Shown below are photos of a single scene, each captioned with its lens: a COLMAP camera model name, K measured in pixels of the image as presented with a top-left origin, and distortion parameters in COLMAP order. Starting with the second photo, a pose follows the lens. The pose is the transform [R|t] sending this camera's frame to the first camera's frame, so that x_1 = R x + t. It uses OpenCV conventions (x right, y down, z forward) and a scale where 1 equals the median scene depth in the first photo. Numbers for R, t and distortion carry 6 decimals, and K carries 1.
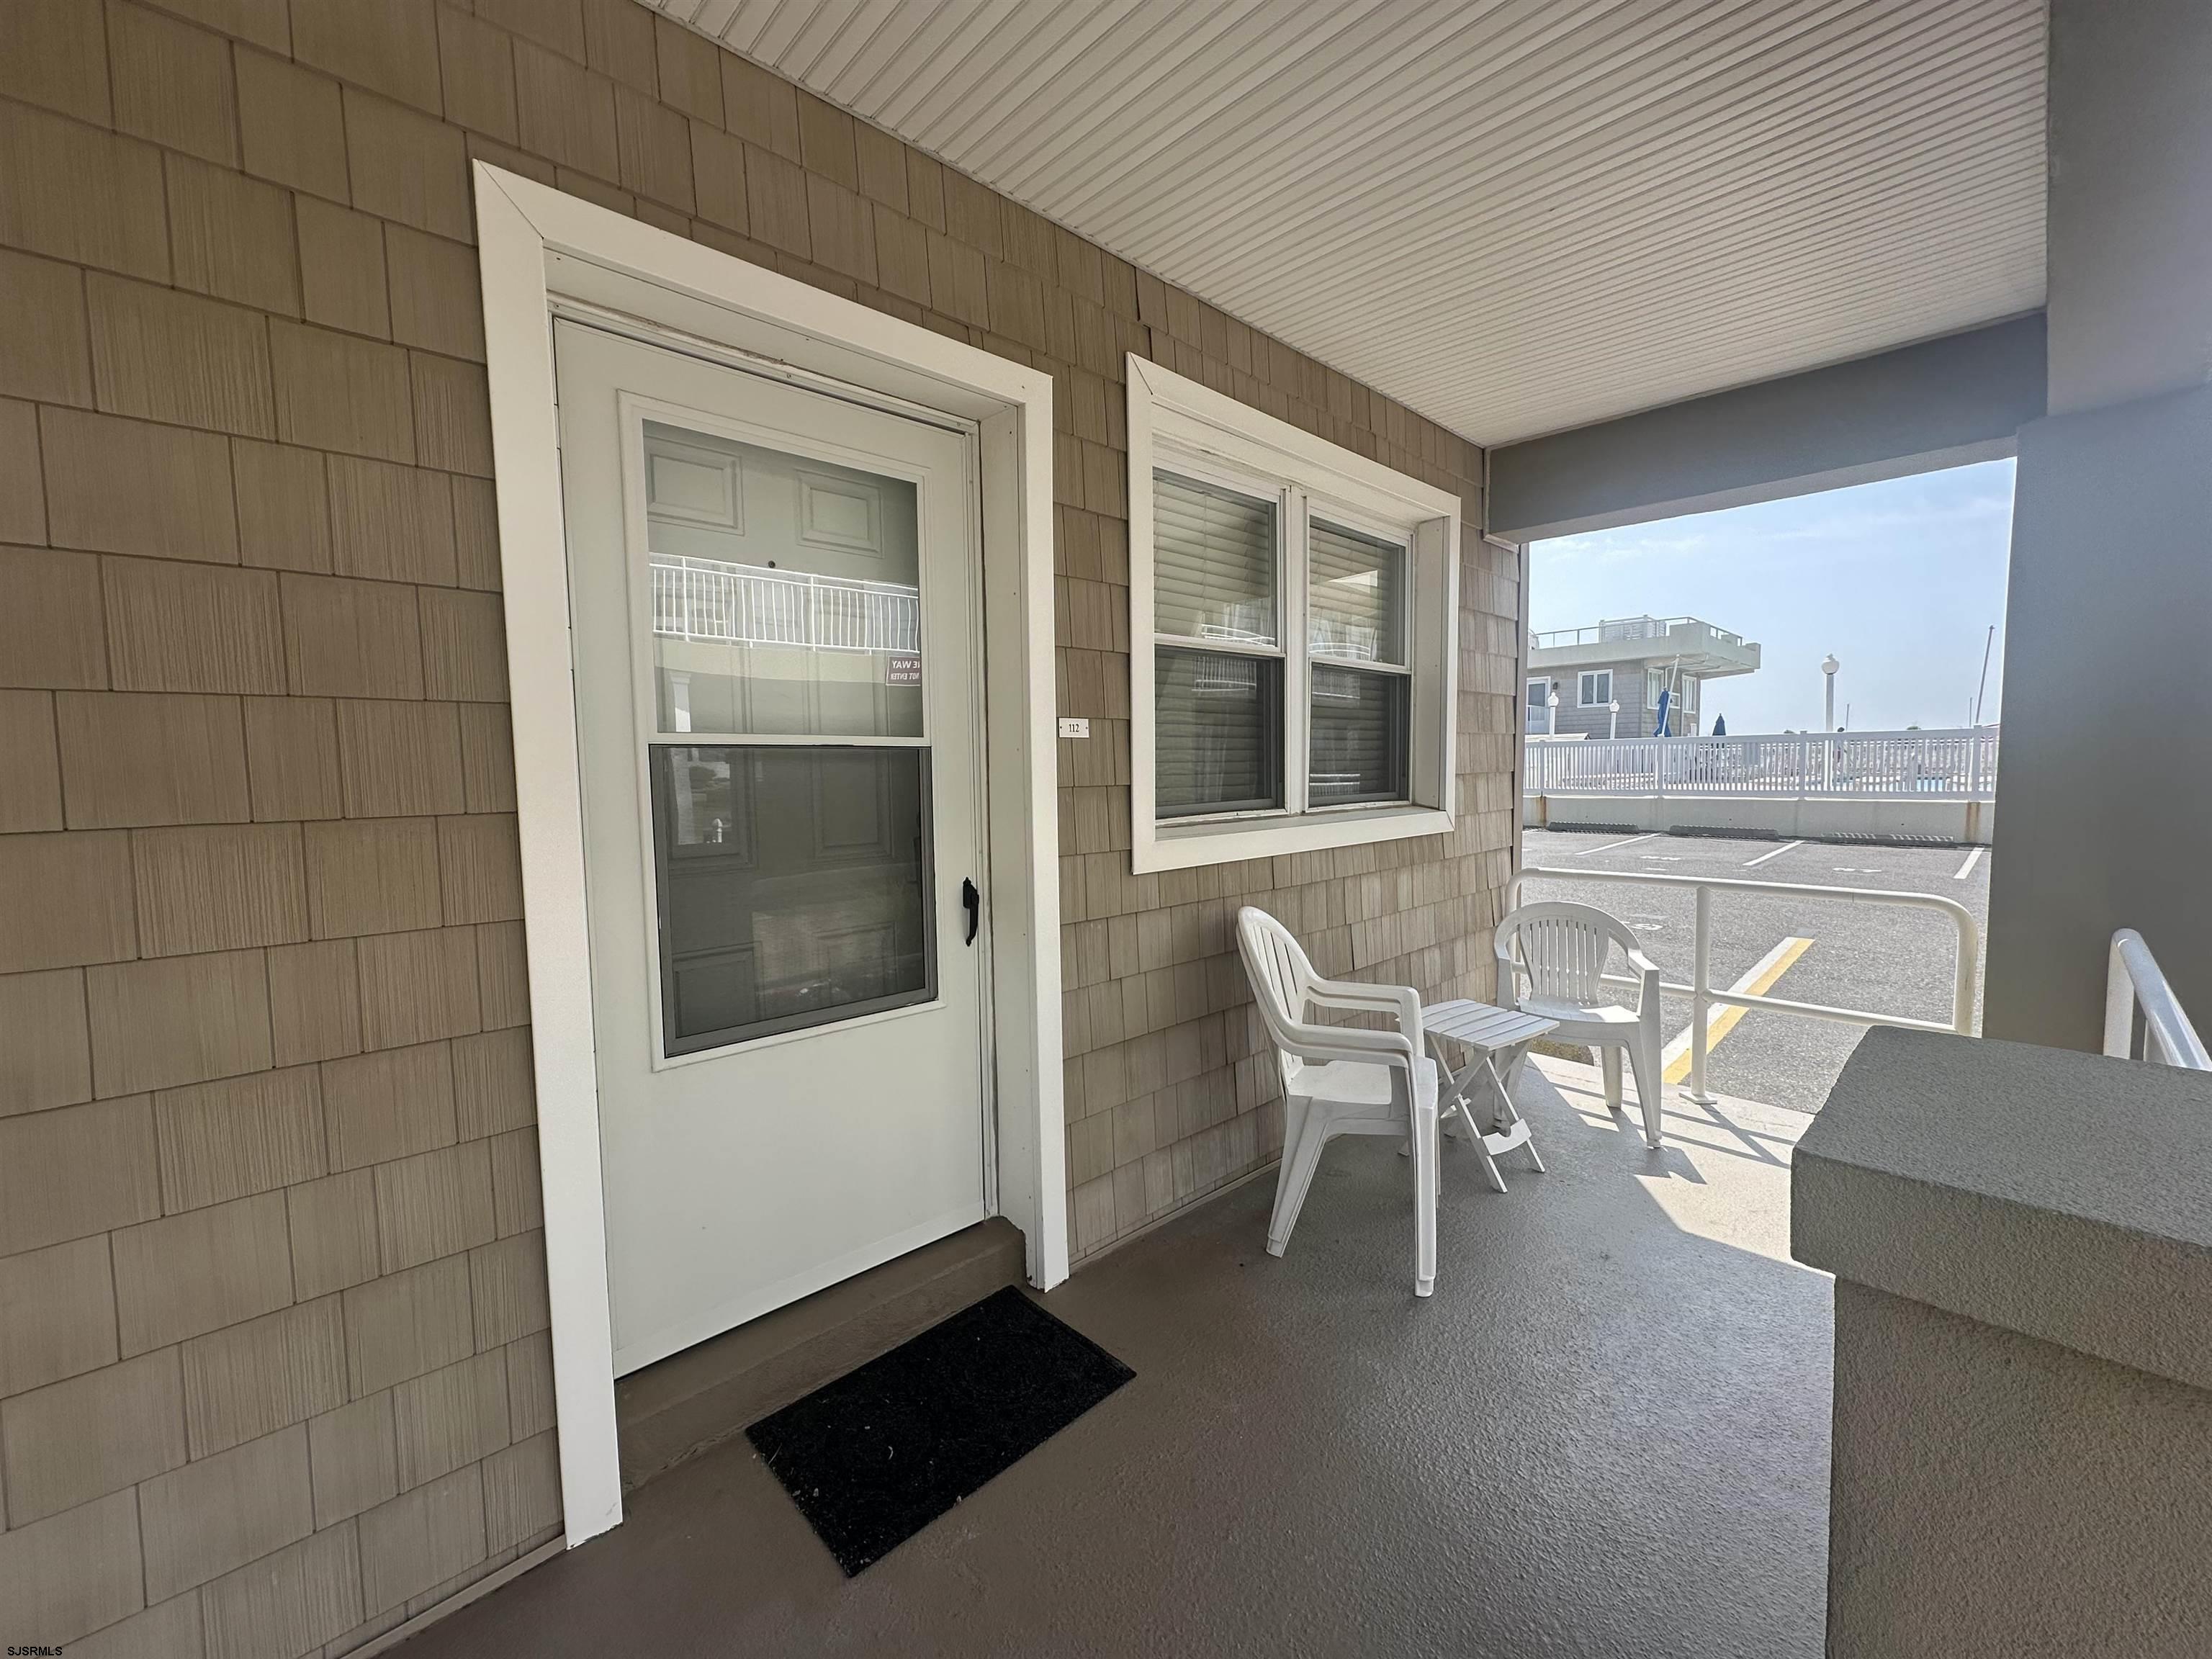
lens RADIAL K [[883.3, 0, 1107.6], [0, 883.3, 824.4], [0, 0, 1]] dist [-0.001217, 0.000097]
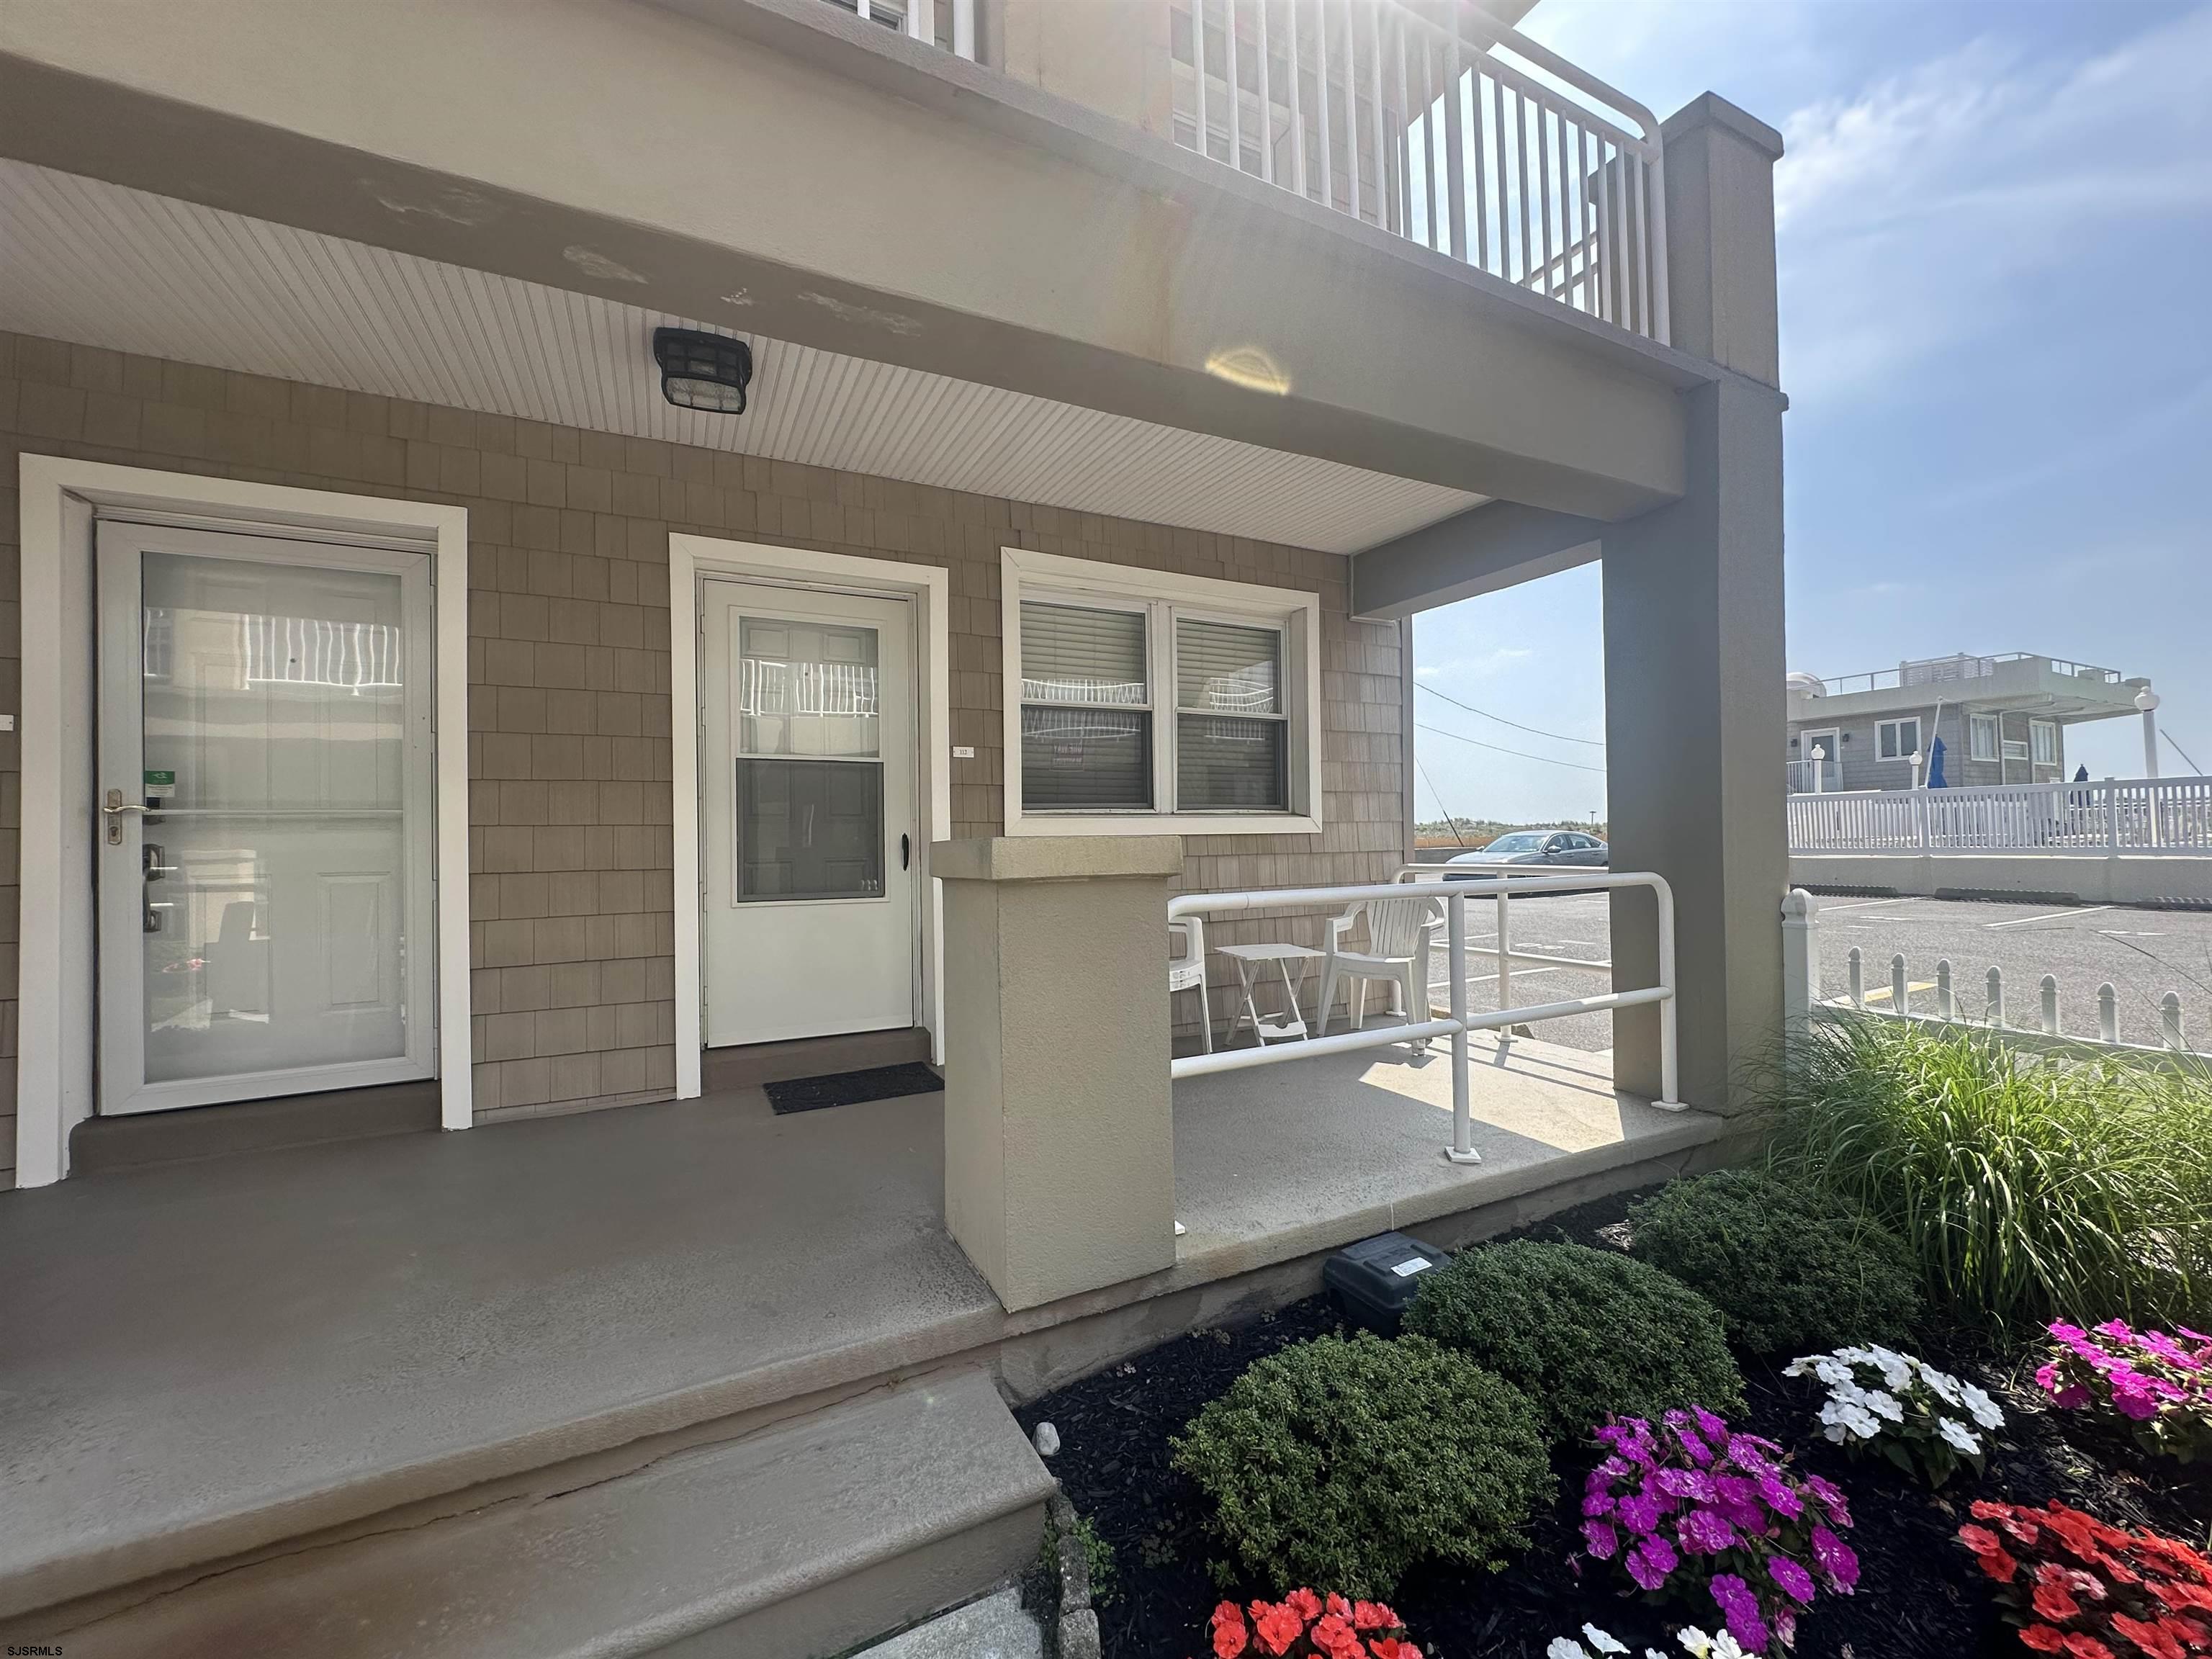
lens RADIAL K [[883.3, 0, 1108.3], [0, 883.3, 823.4], [0, 0, 1]] dist [-0.001217, 0.000097]
pose [[0.959783, -0.005763, -0.280685, 0.737824], [-0.017321, 0.996669, -0.079690, 0.172095], [0.280209, 0.081346, 0.956486, -0.627083]]
